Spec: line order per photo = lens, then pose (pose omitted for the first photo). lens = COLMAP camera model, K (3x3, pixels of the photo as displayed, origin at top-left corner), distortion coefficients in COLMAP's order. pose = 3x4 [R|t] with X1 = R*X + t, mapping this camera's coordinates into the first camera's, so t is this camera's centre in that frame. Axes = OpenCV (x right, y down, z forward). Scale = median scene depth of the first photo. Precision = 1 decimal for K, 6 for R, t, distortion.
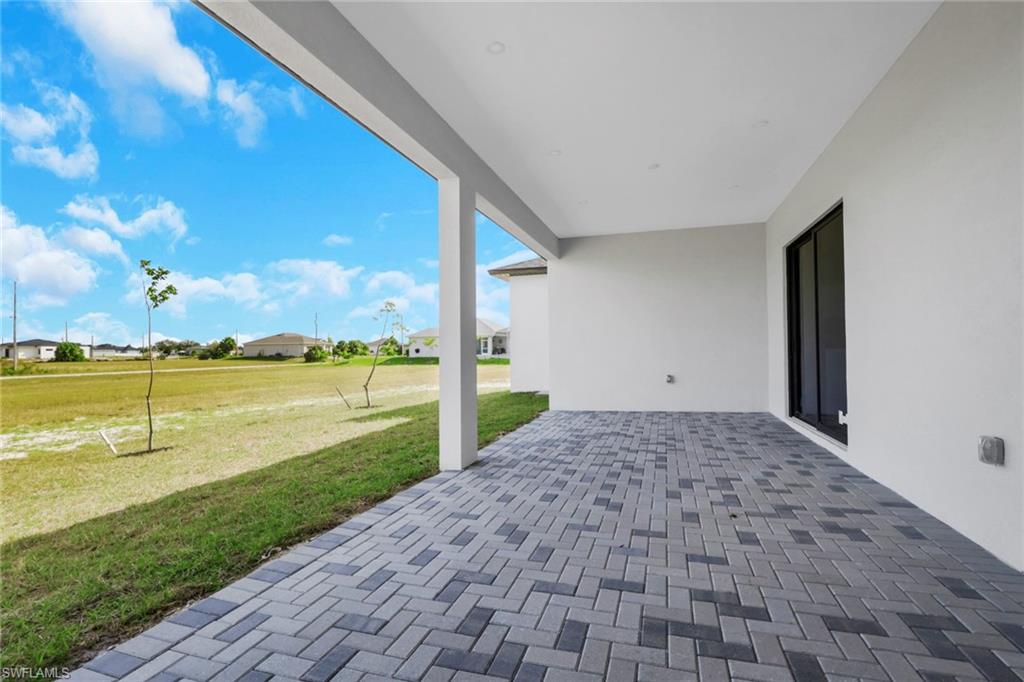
lens RADIAL K [[485.8, 0, 517.4], [0, 485.8, 339.5], [0, 0, 1]] dist [0.000158, 0.008561]
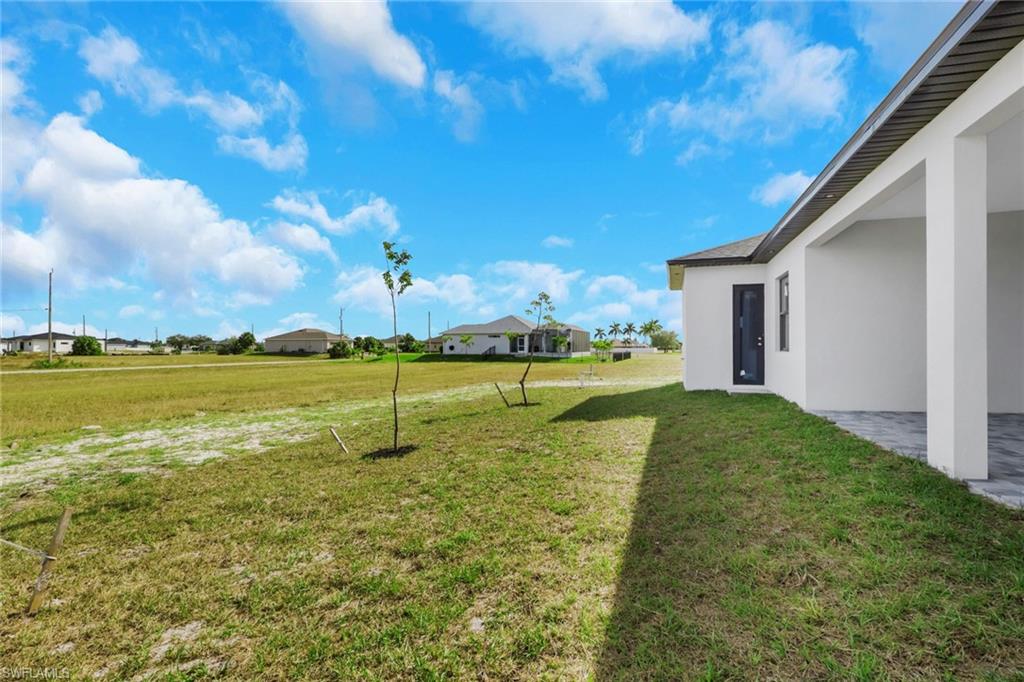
lens RADIAL K [[485.8, 0, 510.8], [0, 485.8, 340.0], [0, 0, 1]] dist [0.000158, 0.008561]
pose [[0.999127, 0.012534, 0.039845, -0.496333], [-0.012869, 0.999884, 0.008161, -0.016454], [-0.039738, -0.008667, 0.999173, 0.041567]]
